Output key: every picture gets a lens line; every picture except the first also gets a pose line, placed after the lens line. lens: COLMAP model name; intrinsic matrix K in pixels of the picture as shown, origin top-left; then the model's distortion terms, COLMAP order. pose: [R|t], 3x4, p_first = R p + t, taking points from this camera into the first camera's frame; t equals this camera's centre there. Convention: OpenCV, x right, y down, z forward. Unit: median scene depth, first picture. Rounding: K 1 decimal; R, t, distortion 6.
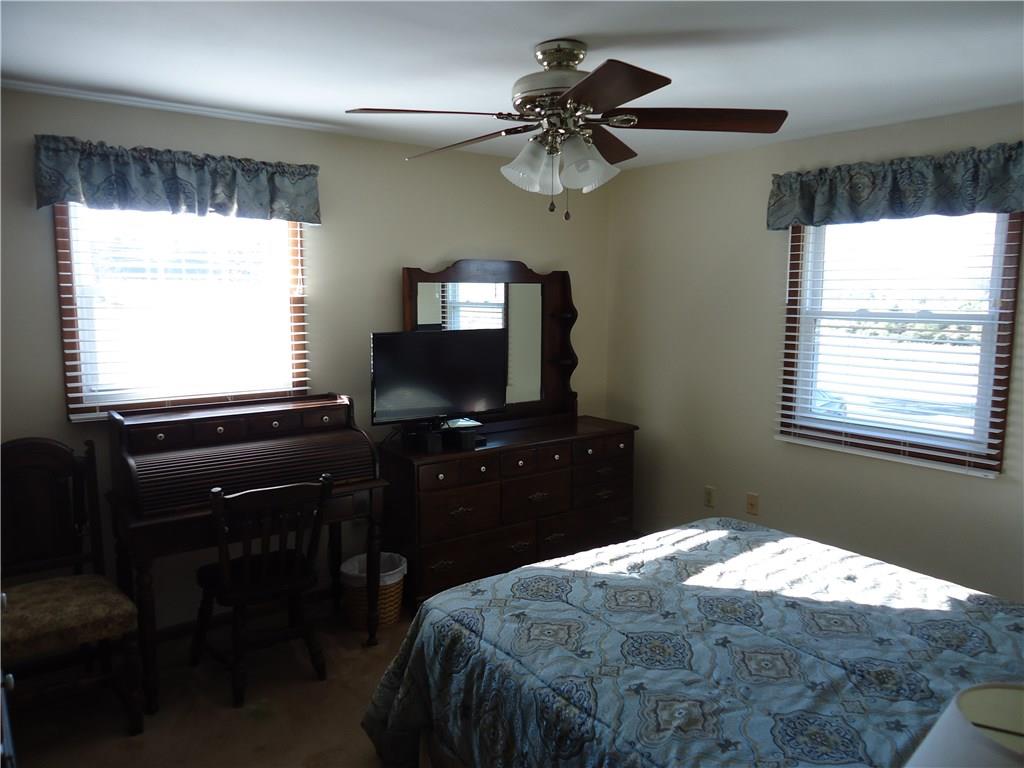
lens RADIAL K [[742.1, 0, 514.6], [0, 742.1, 384.8], [0, 0, 1]] dist [-0.020770, 0.024118]
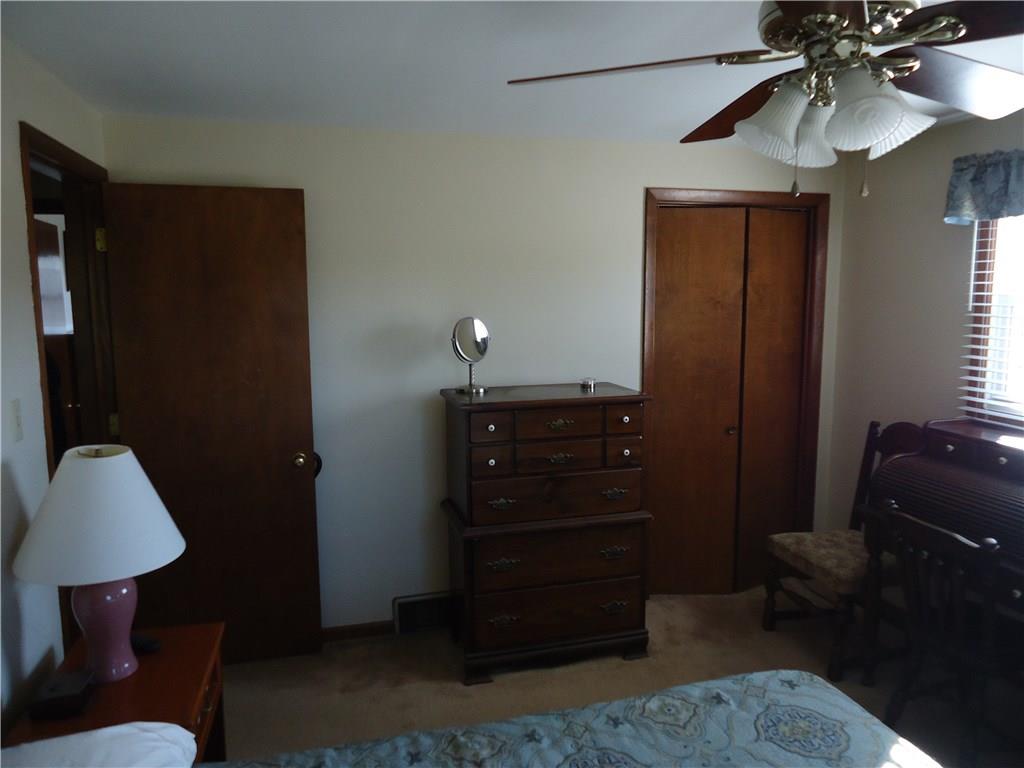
lens RADIAL K [[742.1, 0, 512.0], [0, 742.1, 382.0], [0, 0, 1]] dist [-0.020770, 0.024118]
pose [[-0.388119, 0.112632, -0.914701, 0.589016], [-0.107677, 0.980165, 0.166382, -0.107883], [0.915297, 0.163068, -0.368293, 0.751745]]
